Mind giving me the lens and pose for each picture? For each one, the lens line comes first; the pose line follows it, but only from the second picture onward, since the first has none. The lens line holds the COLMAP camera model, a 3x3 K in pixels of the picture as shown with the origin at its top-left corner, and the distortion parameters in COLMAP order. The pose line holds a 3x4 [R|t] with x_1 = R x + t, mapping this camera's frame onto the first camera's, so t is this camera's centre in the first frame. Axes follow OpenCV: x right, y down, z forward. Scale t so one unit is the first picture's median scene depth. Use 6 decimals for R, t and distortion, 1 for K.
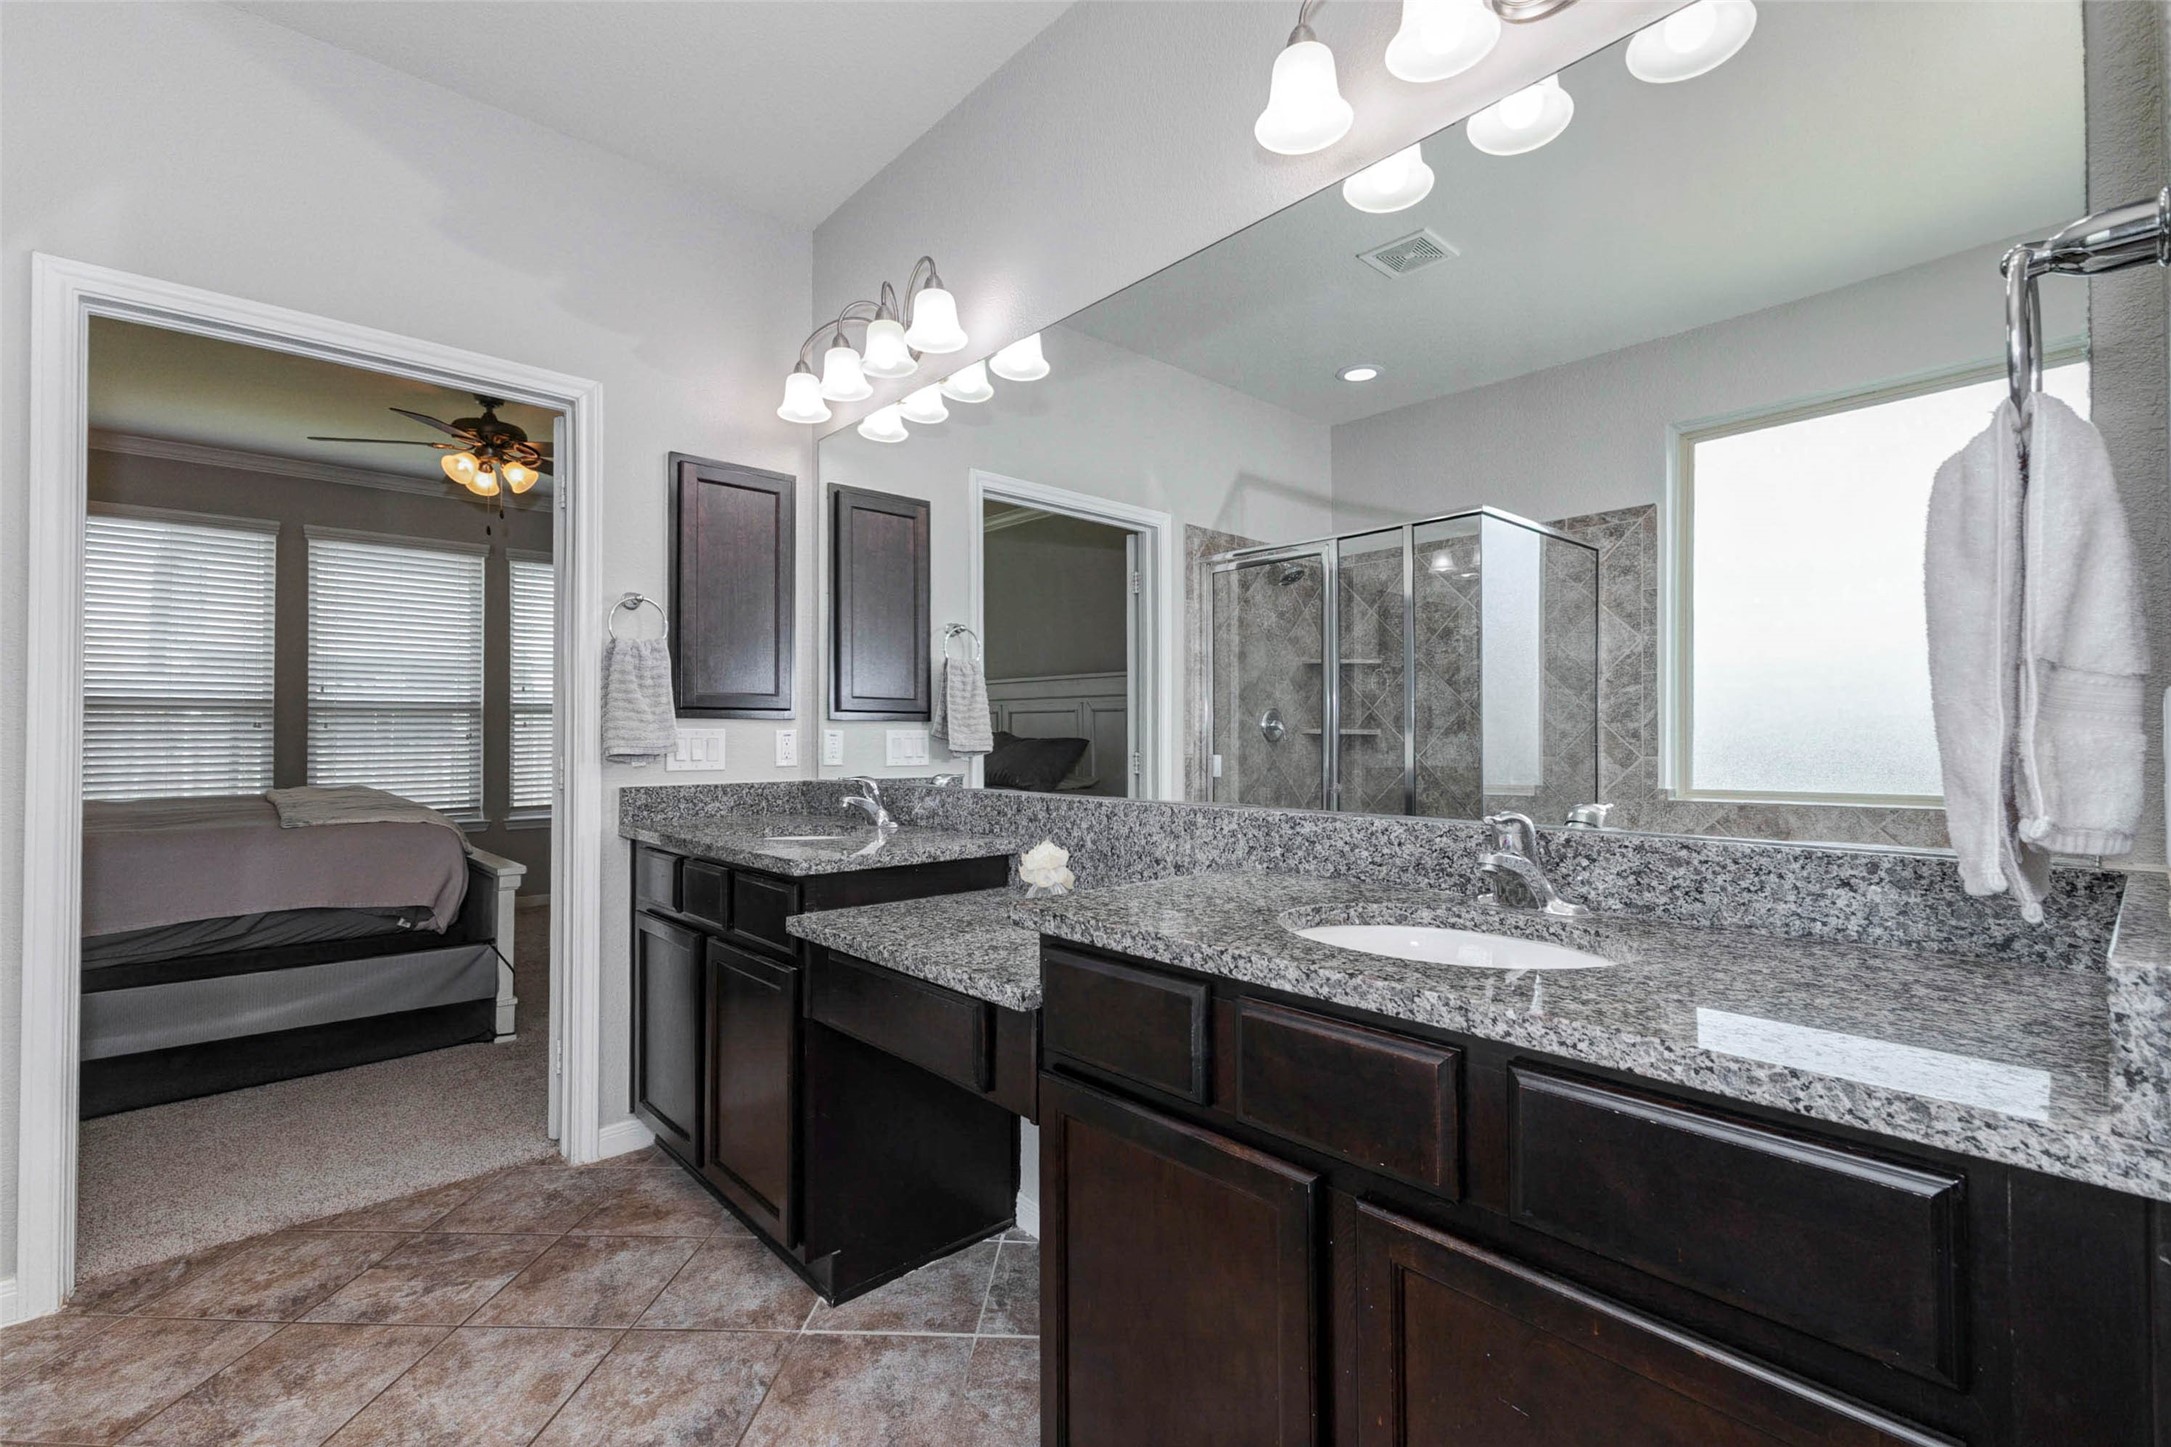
lens RADIAL K [[936.3, 0, 1085.5], [0, 936.3, 723.5], [0, 0, 1]] dist [0.000101, -0.004163]
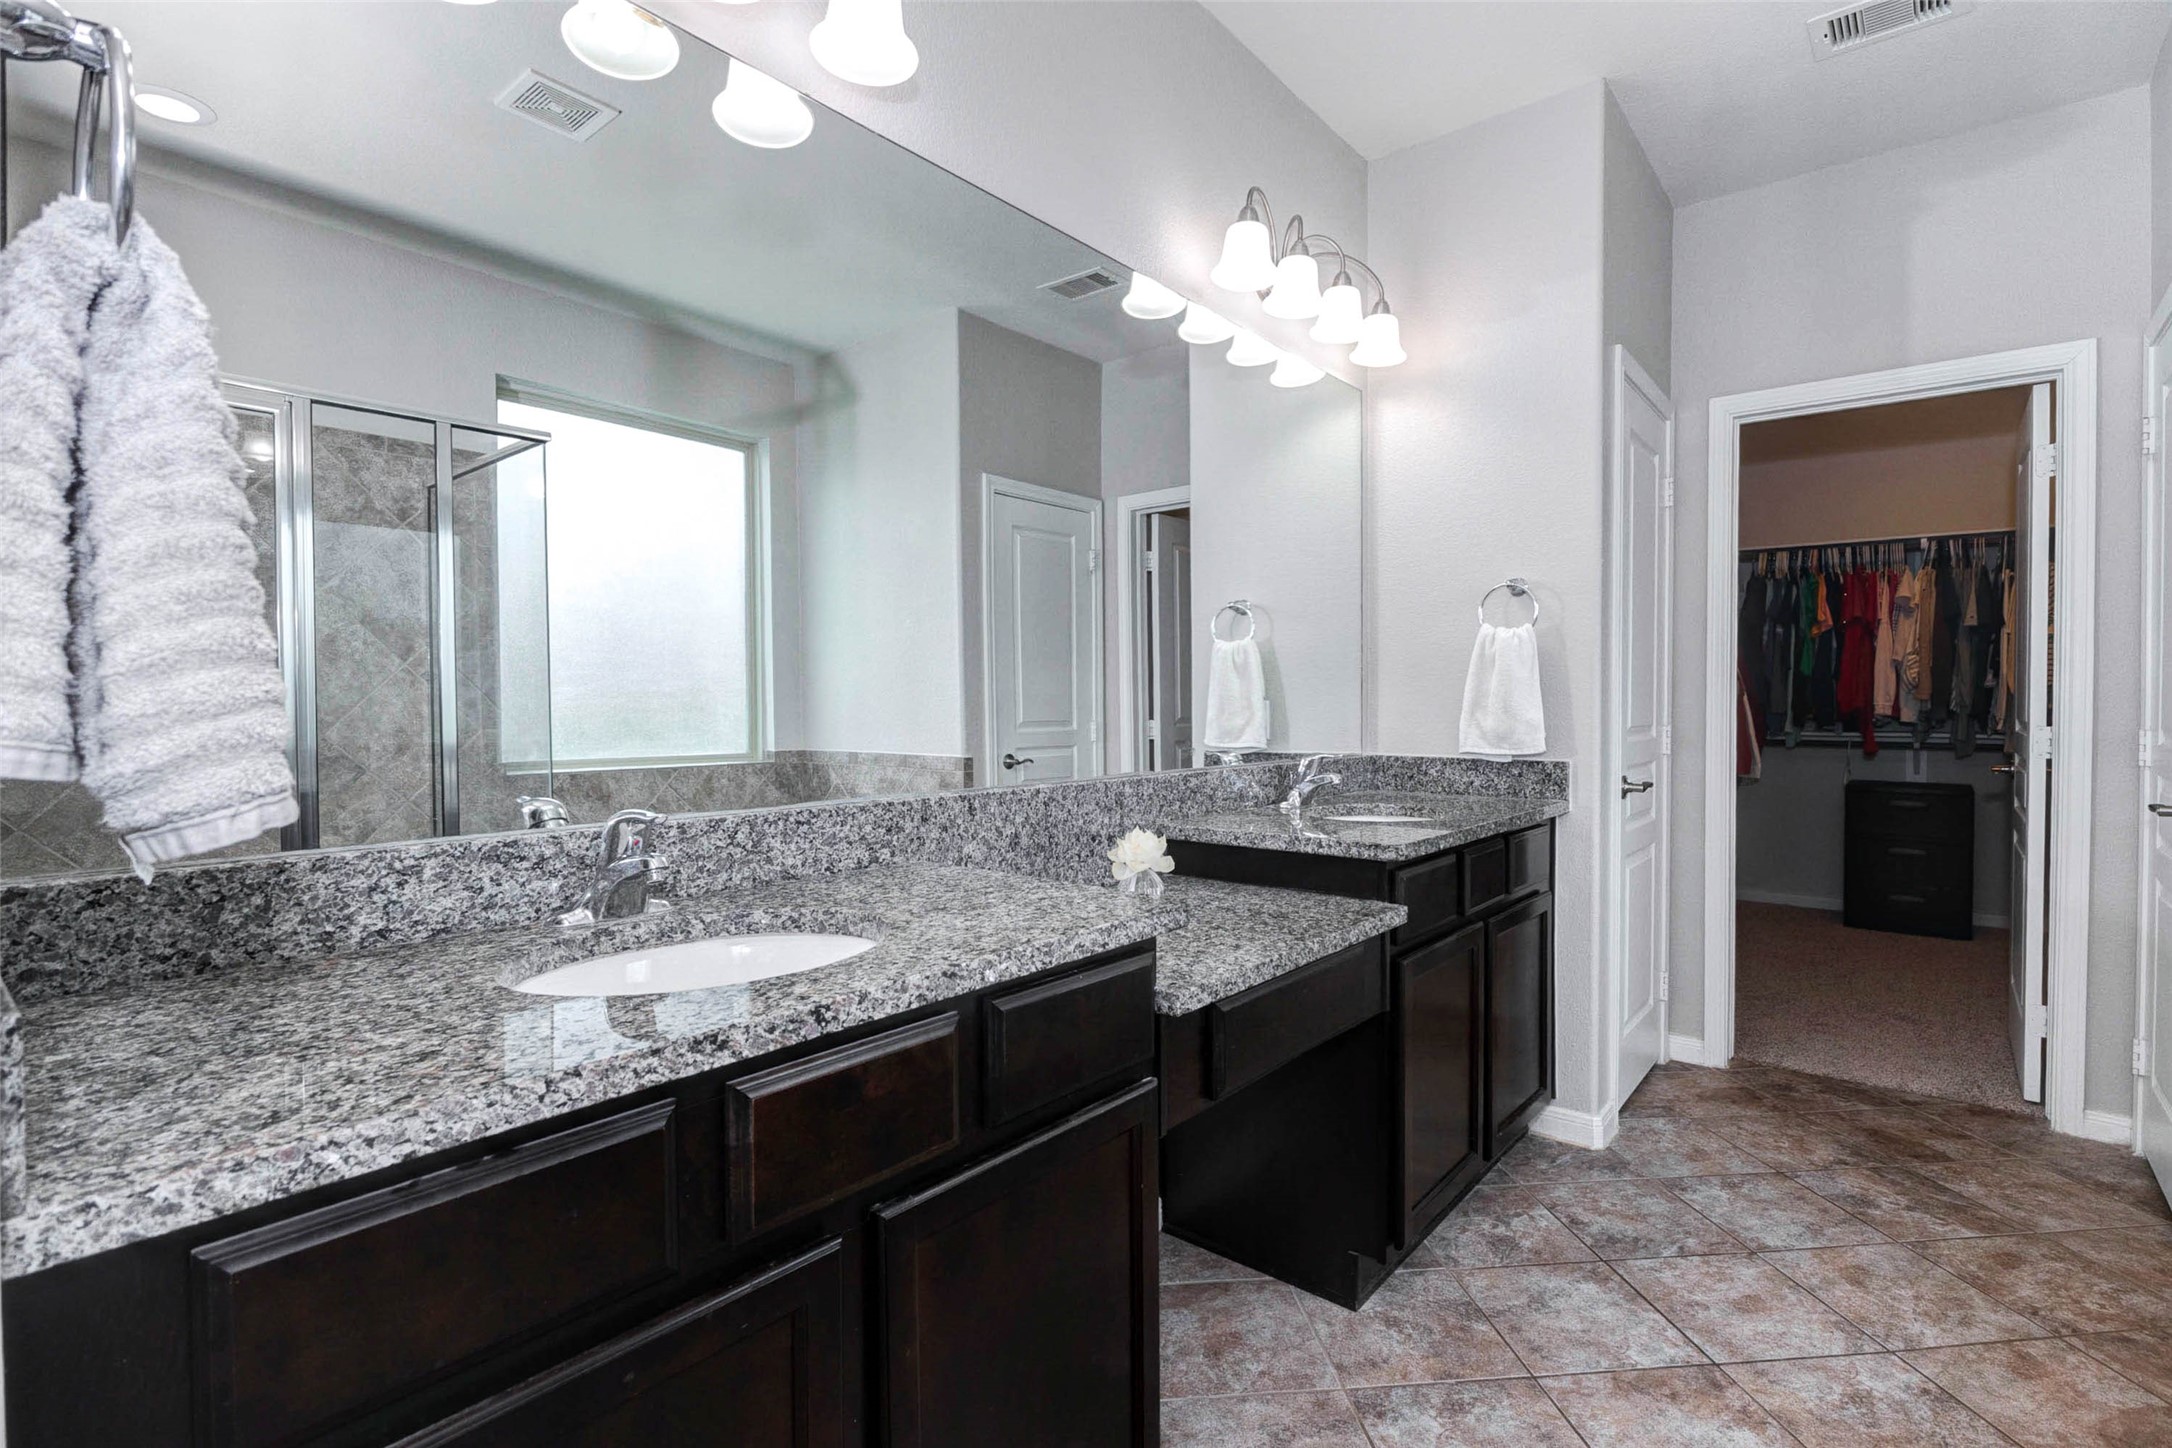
lens RADIAL K [[1015.1, 0, 1086.0], [0, 1015.1, 724.0], [0, 0, 1]] dist [-0.011026, -0.000267]
pose [[-0.130217, -0.017216, 0.991336, -0.924058], [-0.015534, 0.999762, 0.015321, 0.007345], [-0.991364, -0.013404, -0.130453, 1.063808]]
